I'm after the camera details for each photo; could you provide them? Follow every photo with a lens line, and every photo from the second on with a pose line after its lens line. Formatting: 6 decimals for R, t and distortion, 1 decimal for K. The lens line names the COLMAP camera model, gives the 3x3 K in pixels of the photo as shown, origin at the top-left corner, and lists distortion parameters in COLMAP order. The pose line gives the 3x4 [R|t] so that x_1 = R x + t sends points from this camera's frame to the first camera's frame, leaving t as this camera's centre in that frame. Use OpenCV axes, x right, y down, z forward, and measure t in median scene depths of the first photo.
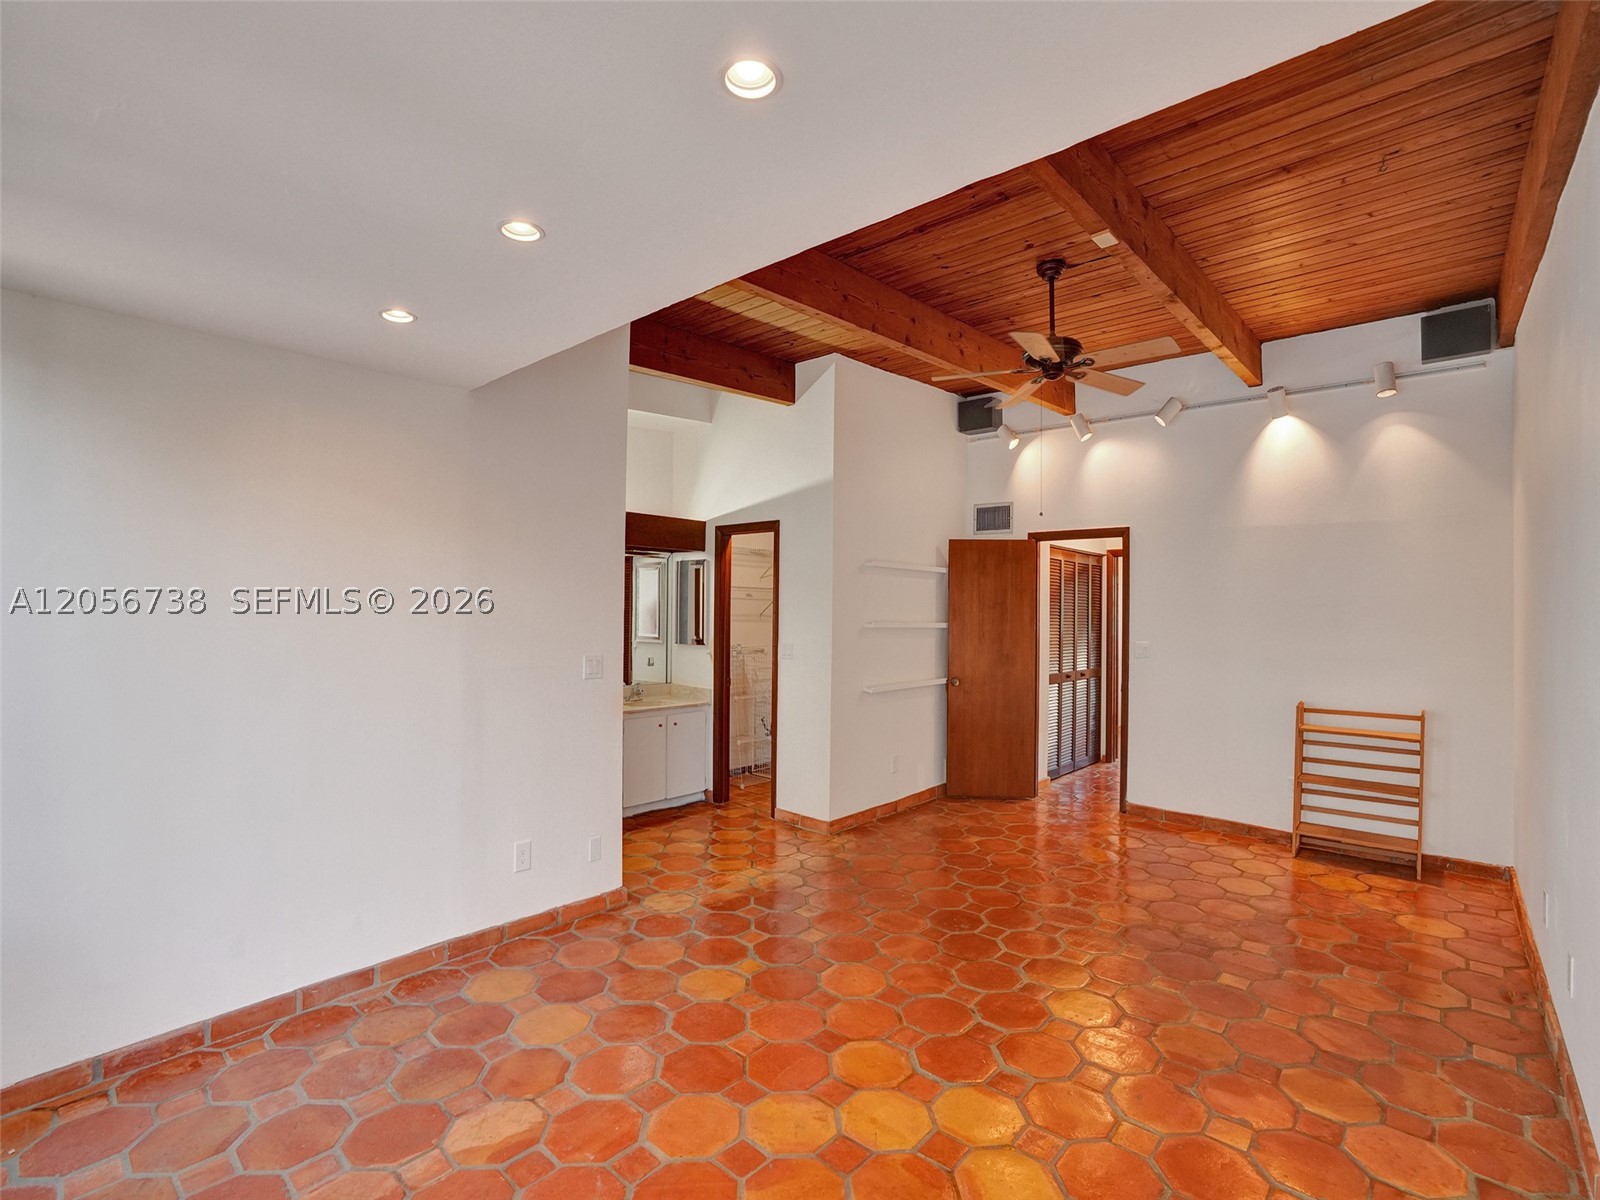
lens RADIAL K [[750.2, 0, 818.0], [0, 750.2, 593.5], [0, 0, 1]] dist [-0.050938, 0.021534]
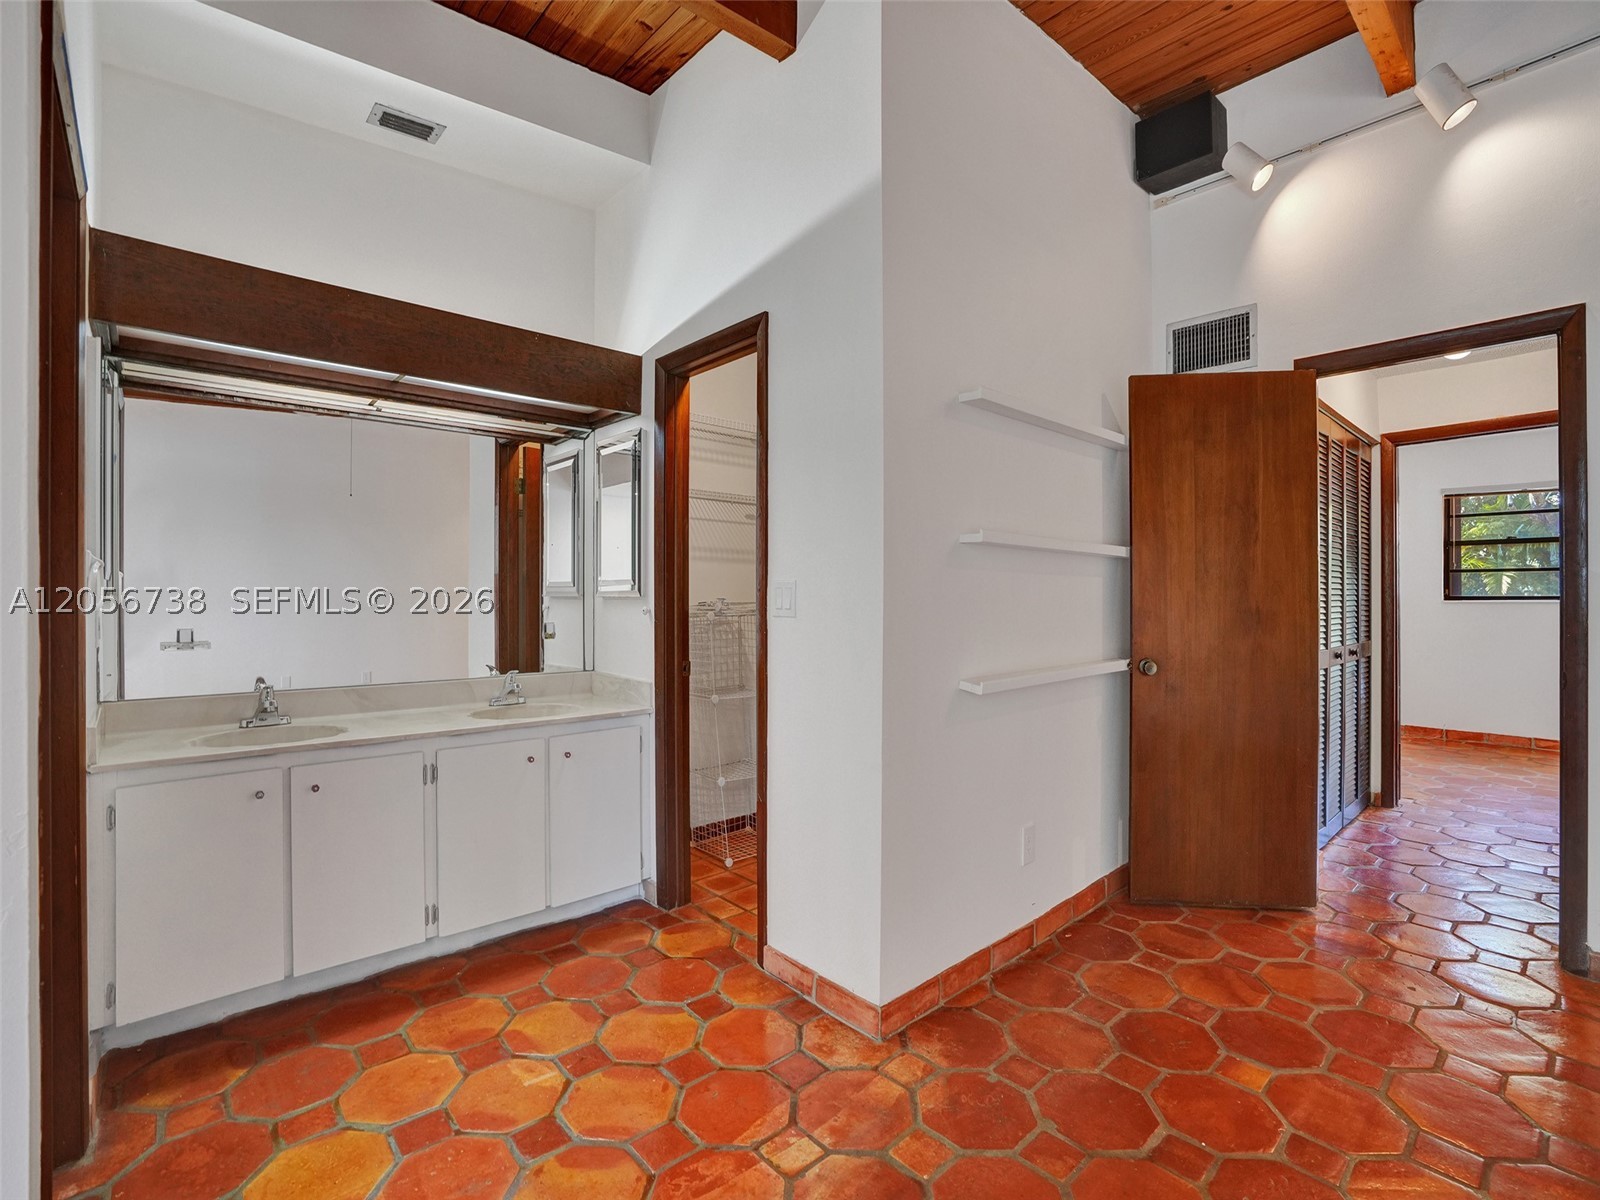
lens RADIAL K [[750.2, 0, 818.0], [0, 750.2, 593.5], [0, 0, 1]] dist [-0.050938, 0.021534]
pose [[0.994361, -0.011540, -0.105422, 0.022792], [0.013785, 0.999693, 0.020595, 0.058373], [0.105152, -0.021933, 0.994214, 0.508647]]
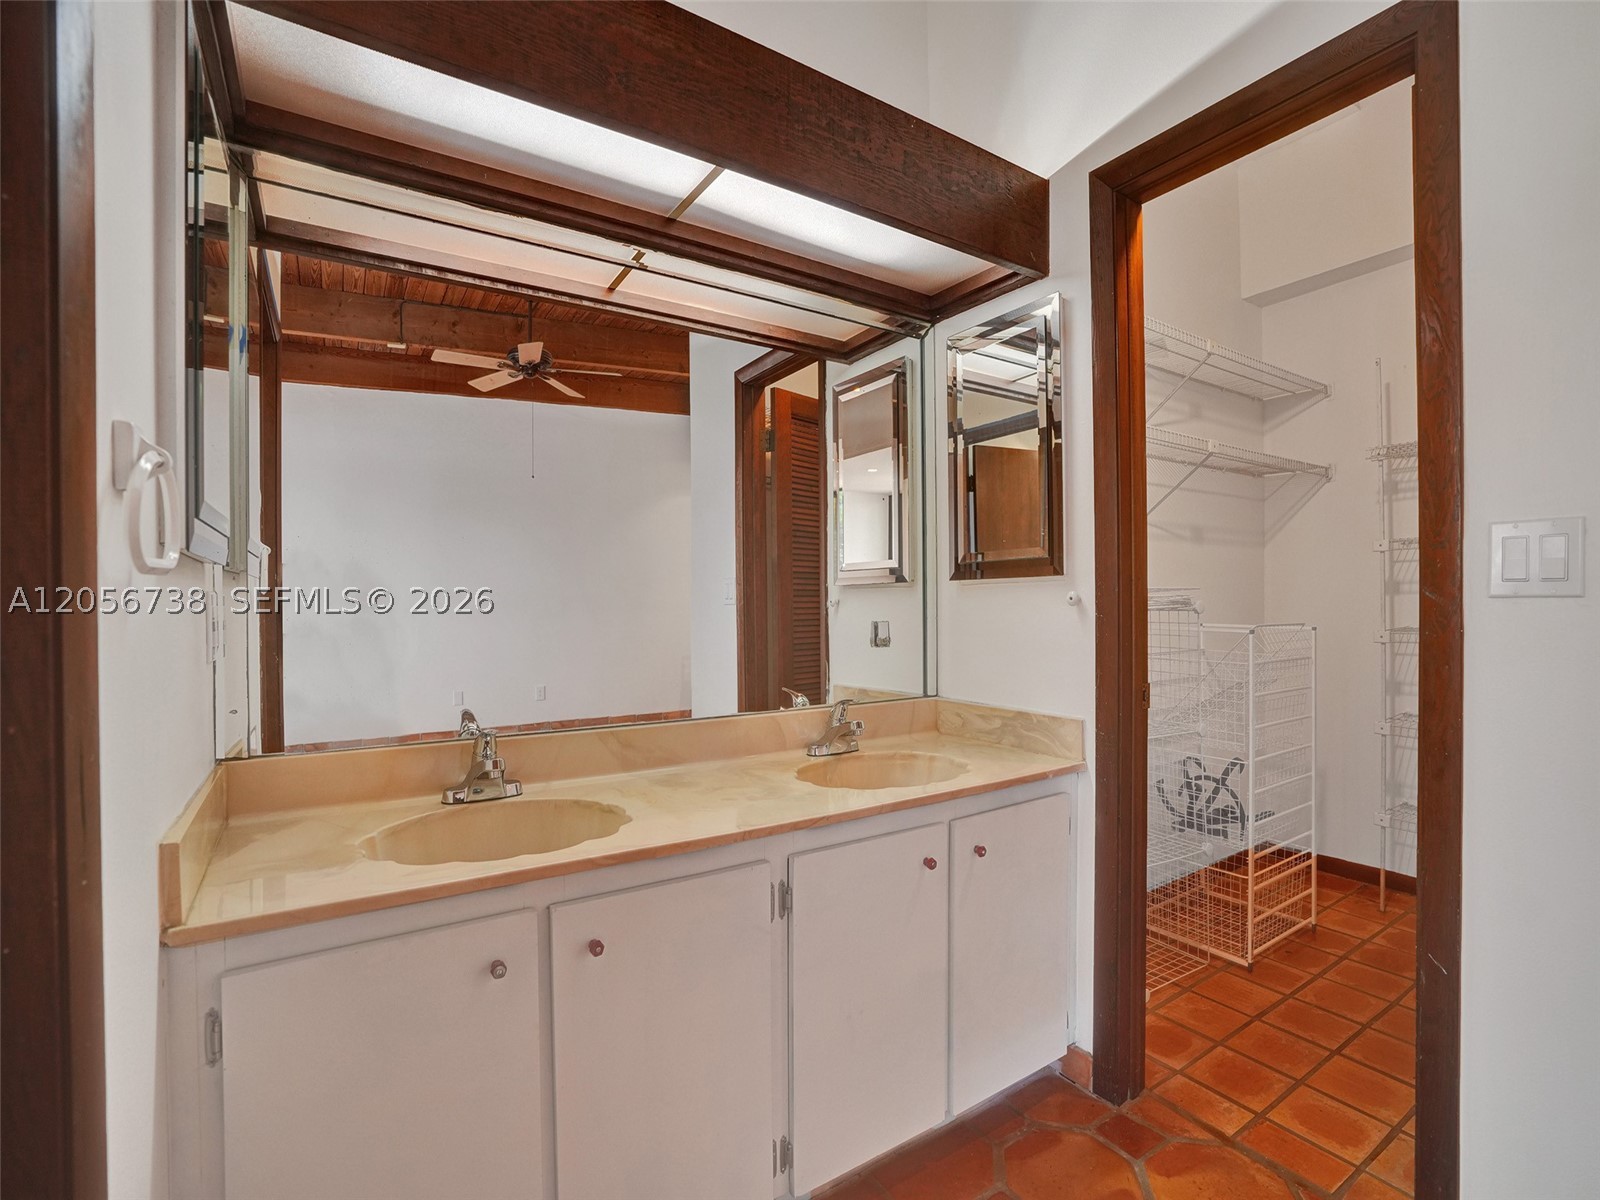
lens RADIAL K [[759.4, 0, 849.4], [0, 759.4, 605.8], [0, 0, 1]] dist [-0.038036, 0.000681]
pose [[0.973135, -0.017022, -0.229606, -0.162860], [0.022726, 0.999495, 0.022223, 0.072745], [0.229112, -0.026844, 0.973030, 0.682069]]
